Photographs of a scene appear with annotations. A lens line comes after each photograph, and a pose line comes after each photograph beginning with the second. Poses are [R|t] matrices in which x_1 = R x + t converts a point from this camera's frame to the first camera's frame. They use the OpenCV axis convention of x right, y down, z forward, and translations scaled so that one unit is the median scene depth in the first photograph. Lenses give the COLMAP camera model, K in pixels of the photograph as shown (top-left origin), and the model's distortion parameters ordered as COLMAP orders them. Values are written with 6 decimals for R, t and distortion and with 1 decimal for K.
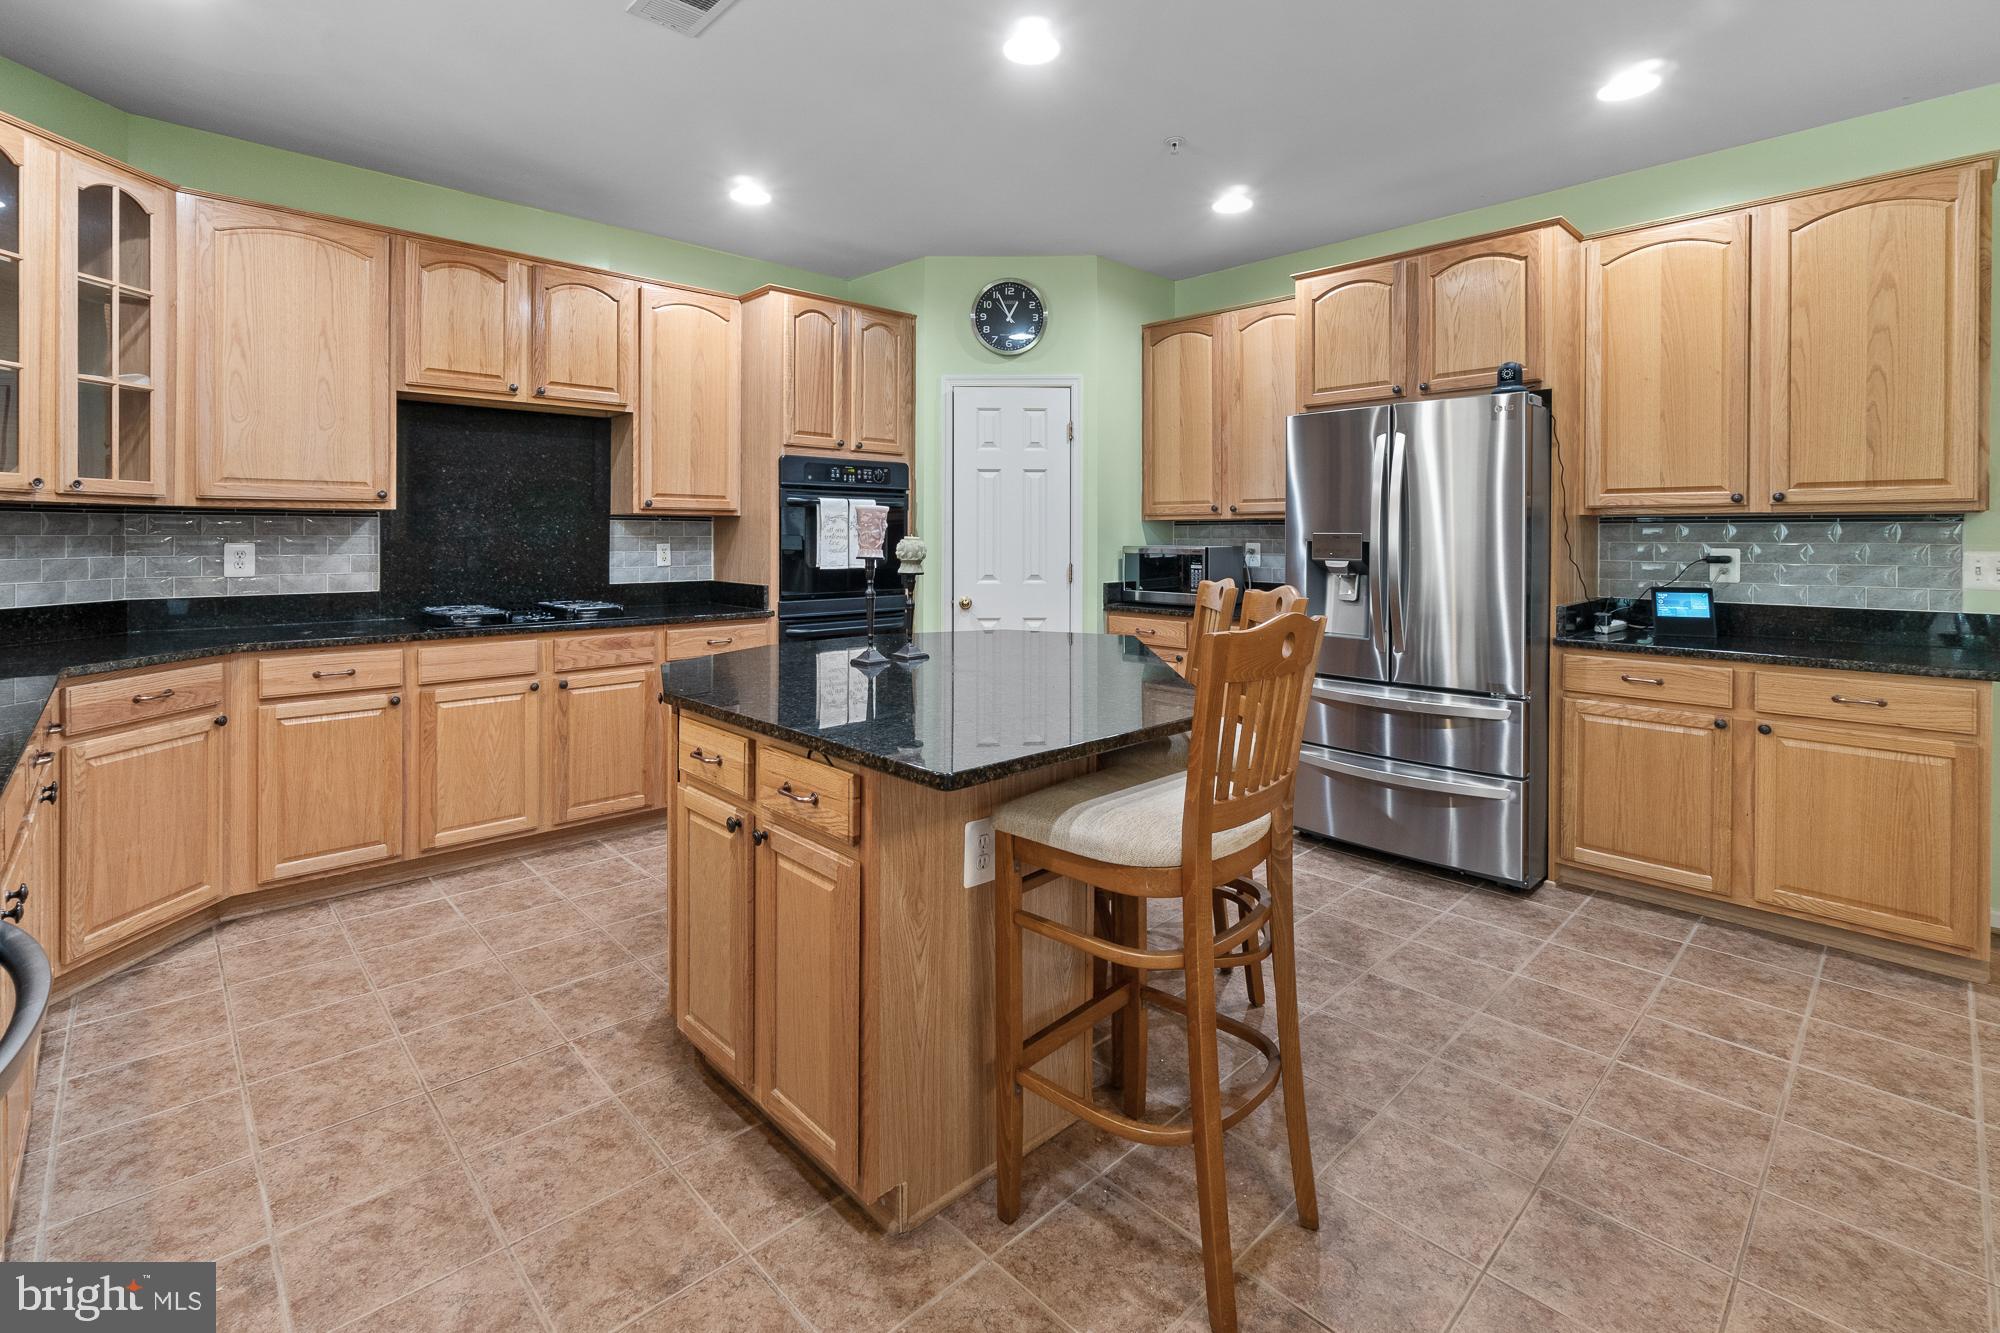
lens RADIAL K [[902.3, 0, 995.0], [0, 902.3, 536.5], [0, 0, 1]] dist [-0.003427, -0.000177]
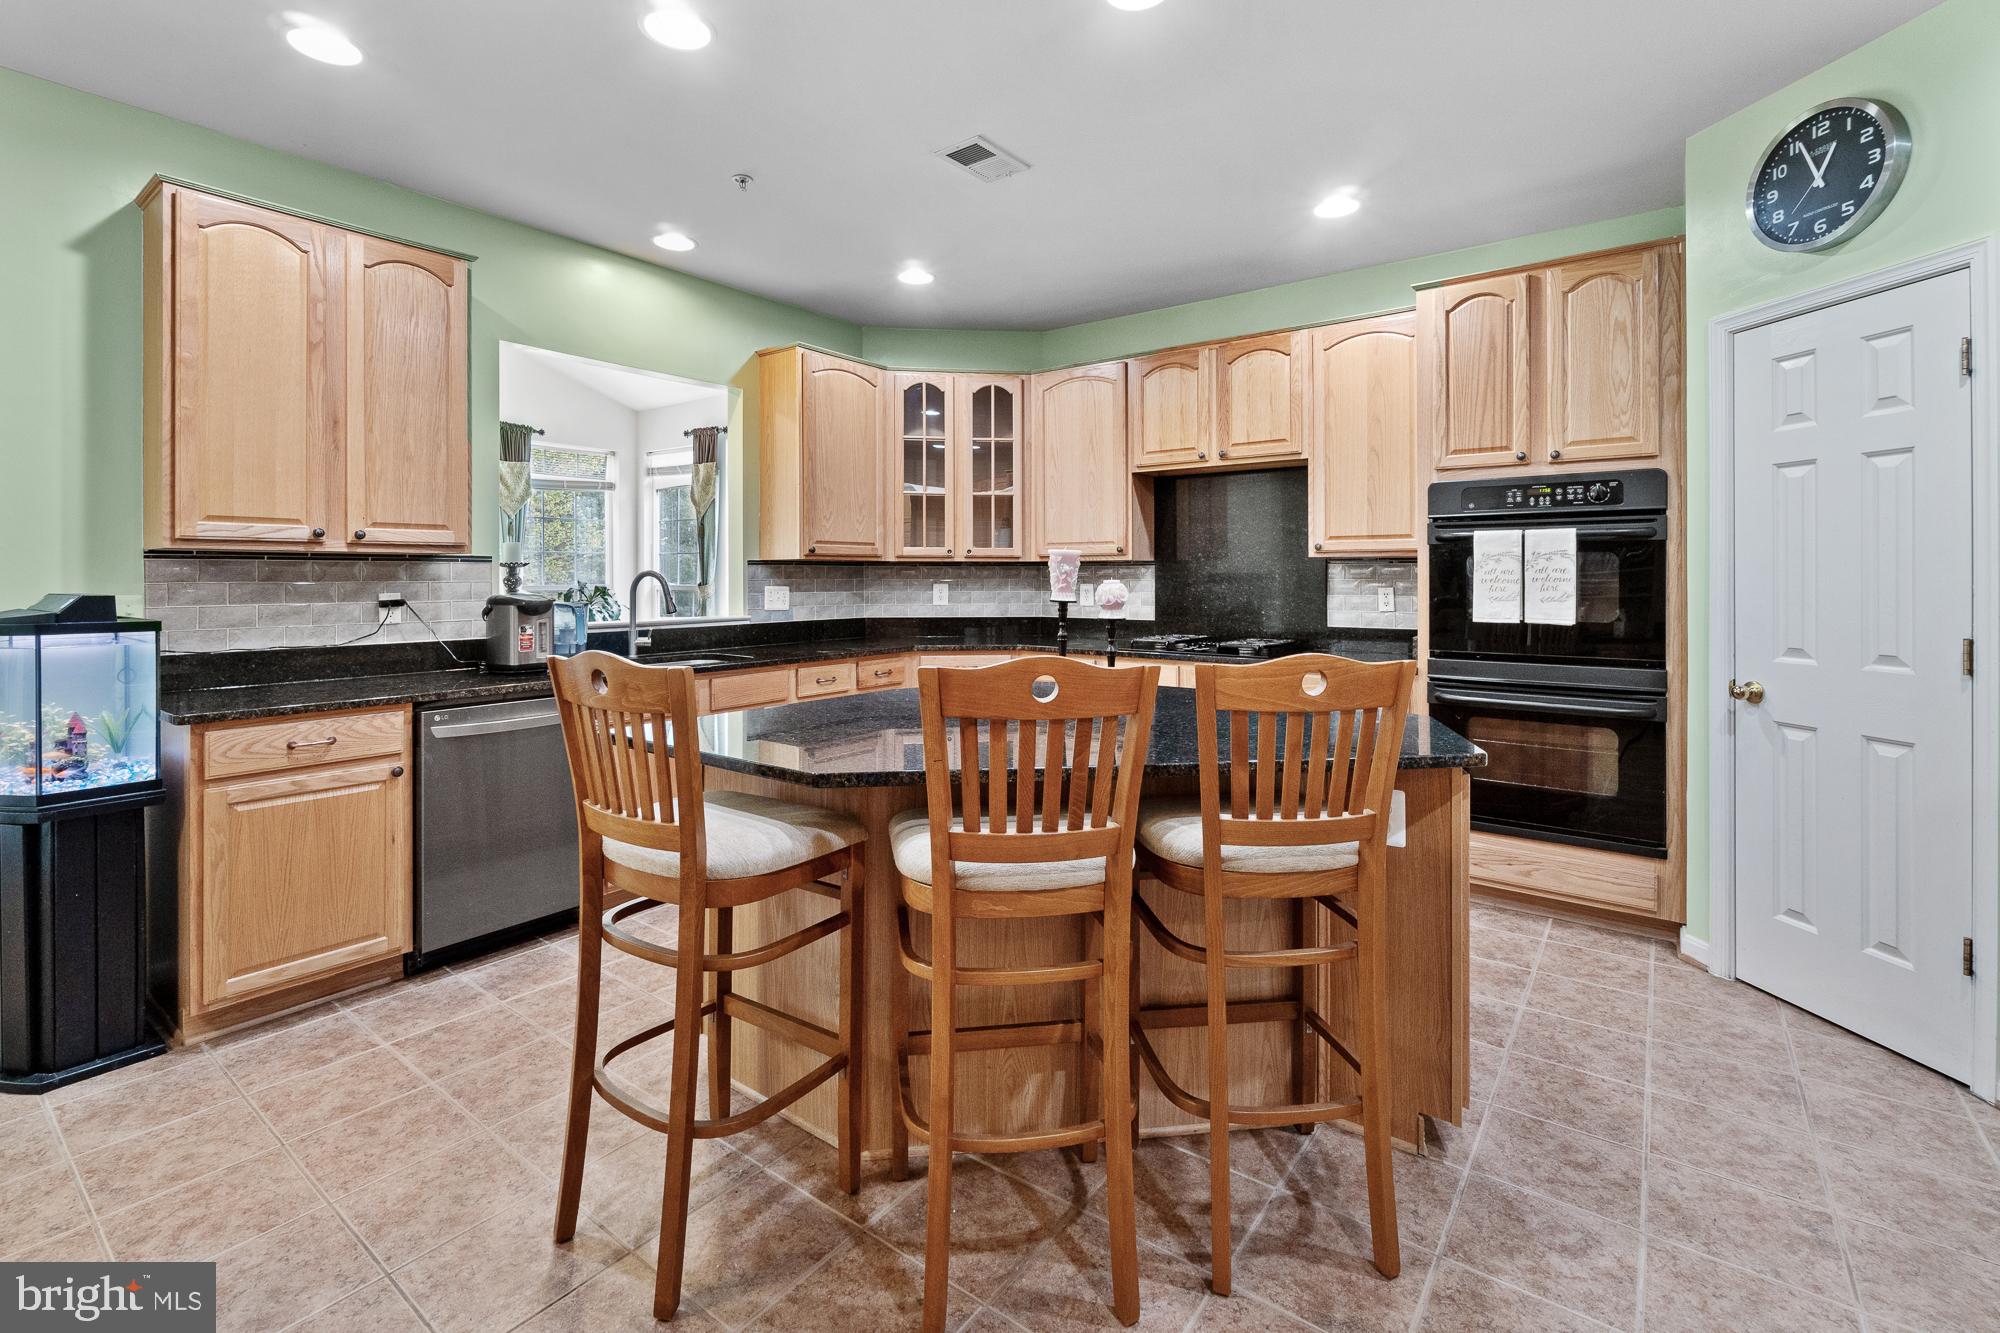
lens RADIAL K [[902.5, 0, 992.4], [0, 902.5, 576.8], [0, 0, 1]] dist [0.000141, 0.000153]
pose [[0.158021, -0.003322, -0.987430, 0.546382], [-0.001635, 0.999992, -0.003626, 0.000554], [0.987434, 0.002187, 0.158014, 0.485786]]
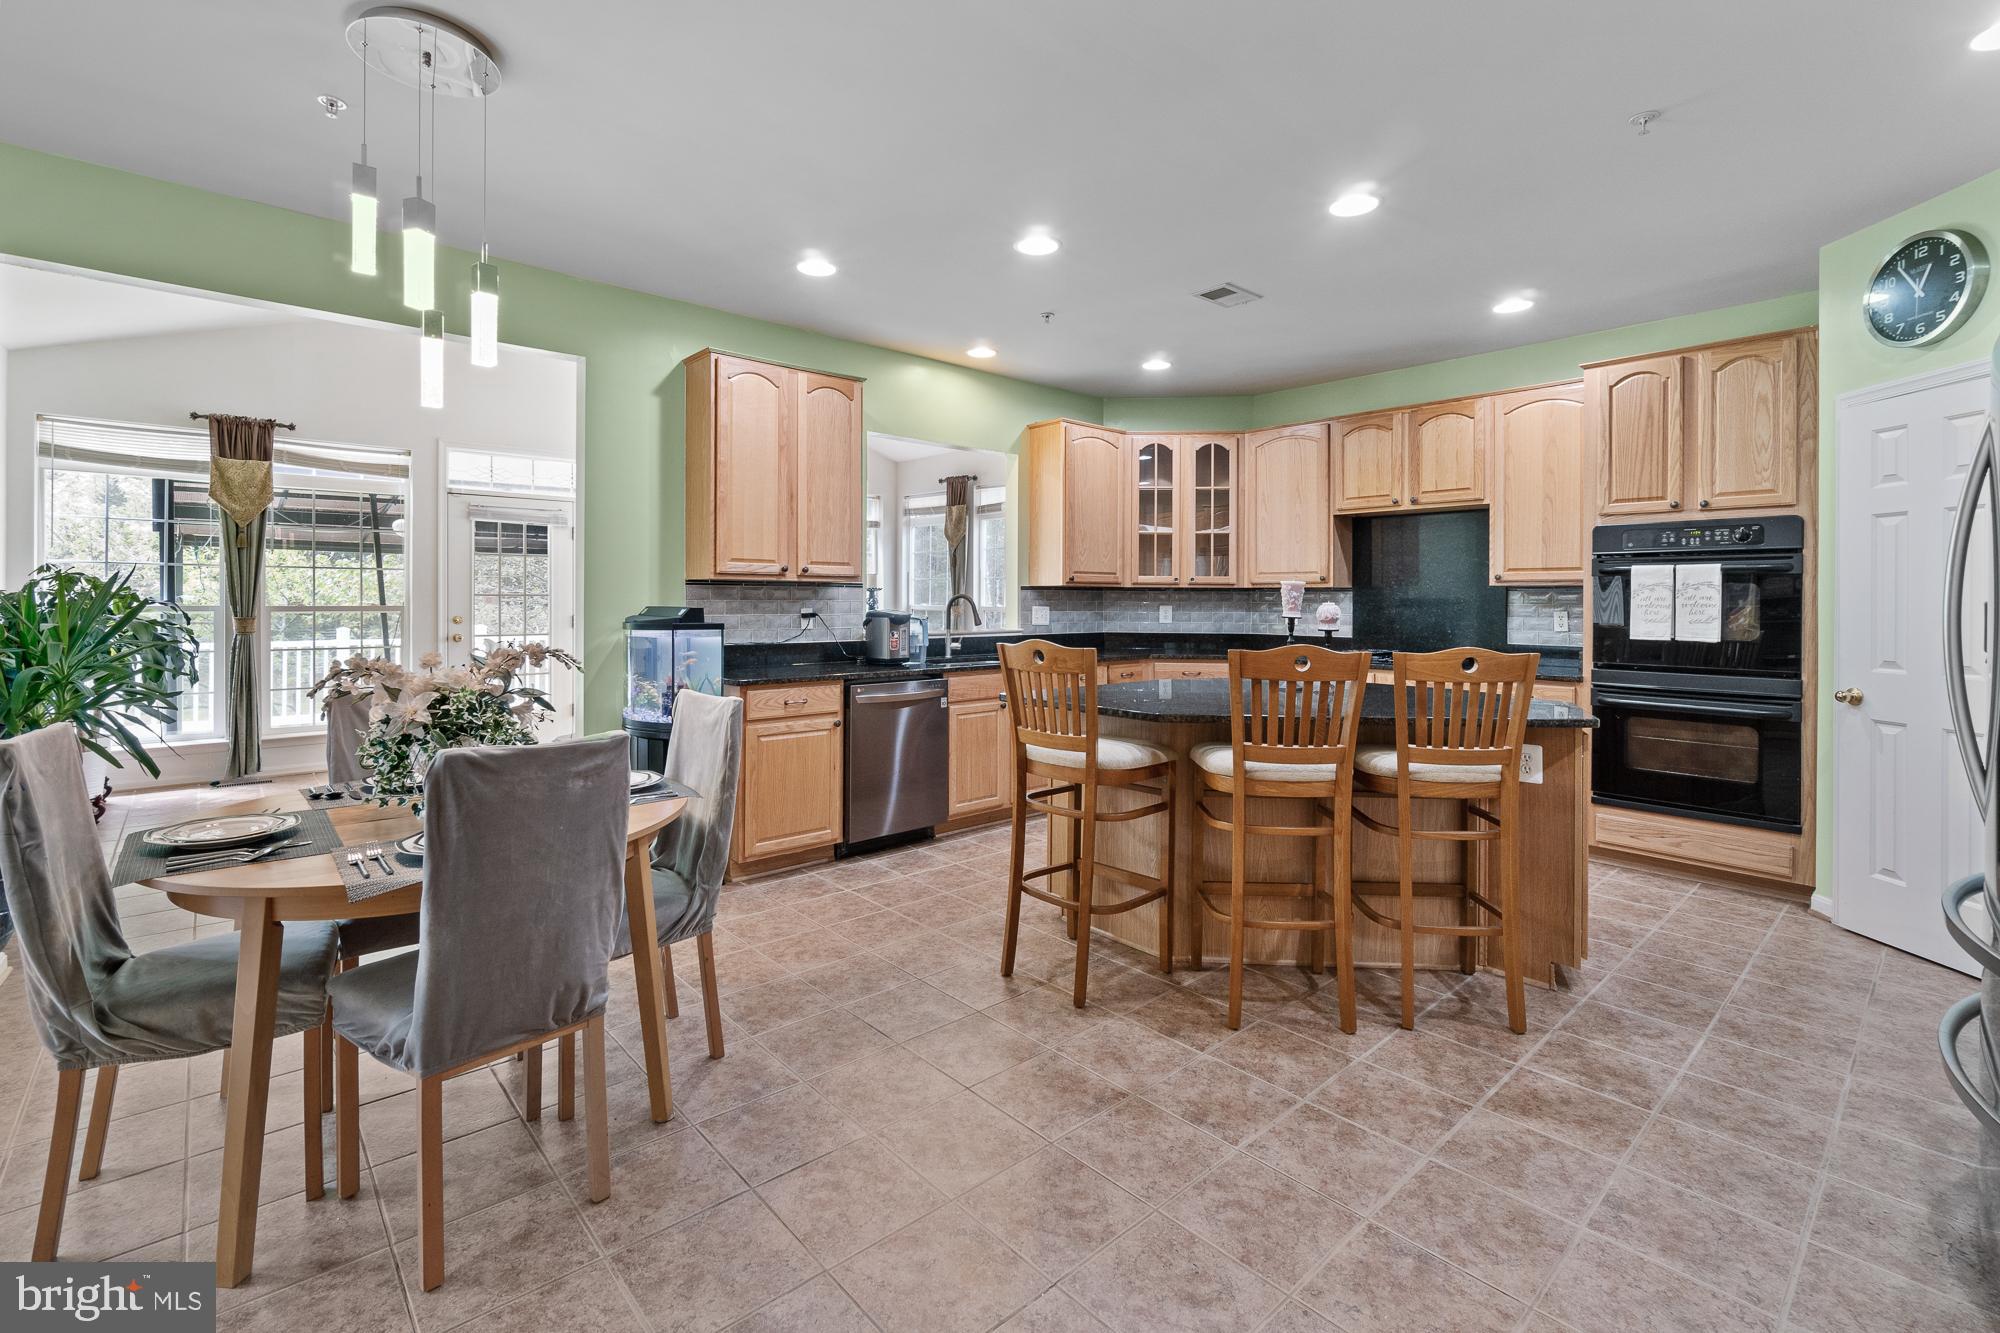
lens RADIAL K [[893.0, 0, 988.7], [0, 893.0, 598.3], [0, 0, 1]] dist [0.001931, 0.000398]
pose [[-0.036807, -0.004286, -0.999313, 0.836927], [-0.008901, 0.999953, -0.003961, 0.002334], [0.999283, 0.008749, -0.036843, 0.362854]]
